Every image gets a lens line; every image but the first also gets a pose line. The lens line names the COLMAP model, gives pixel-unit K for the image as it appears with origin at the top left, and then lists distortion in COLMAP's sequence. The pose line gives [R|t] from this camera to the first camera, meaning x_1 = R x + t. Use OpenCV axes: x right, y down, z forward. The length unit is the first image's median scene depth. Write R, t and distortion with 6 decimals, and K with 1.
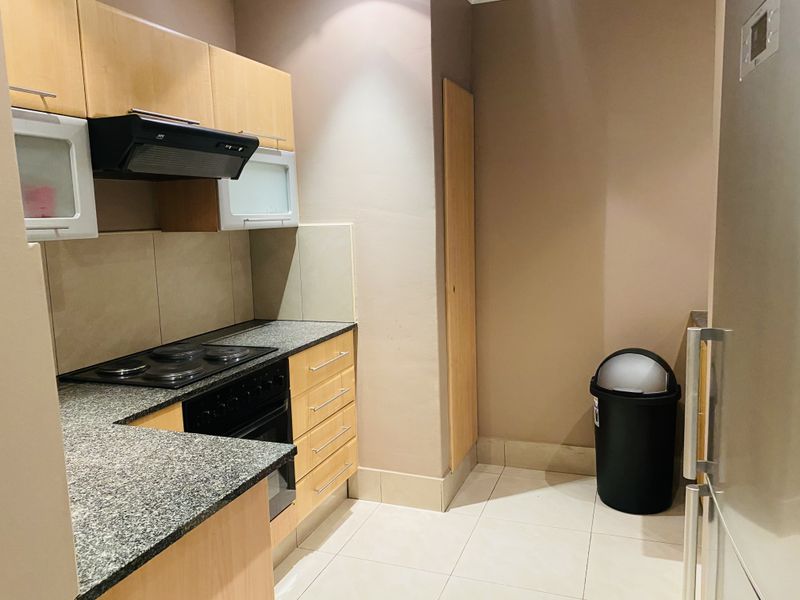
lens RADIAL K [[630.5, 0, 401.5], [0, 630.5, 293.9], [0, 0, 1]] dist [0.013366, -0.001756]
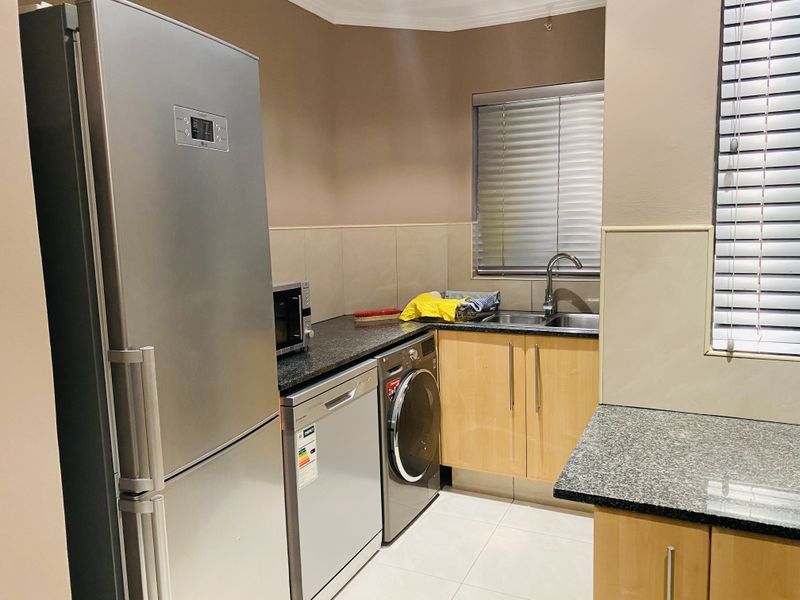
lens RADIAL K [[630.5, 0, 399.8], [0, 630.5, 301.8], [0, 0, 1]] dist [0.013366, -0.001756]
pose [[-0.994818, 0.037943, 0.094327, -0.056521], [0.059659, 0.969092, 0.239378, -0.233120], [-0.082329, 0.243765, -0.966334, 1.938633]]
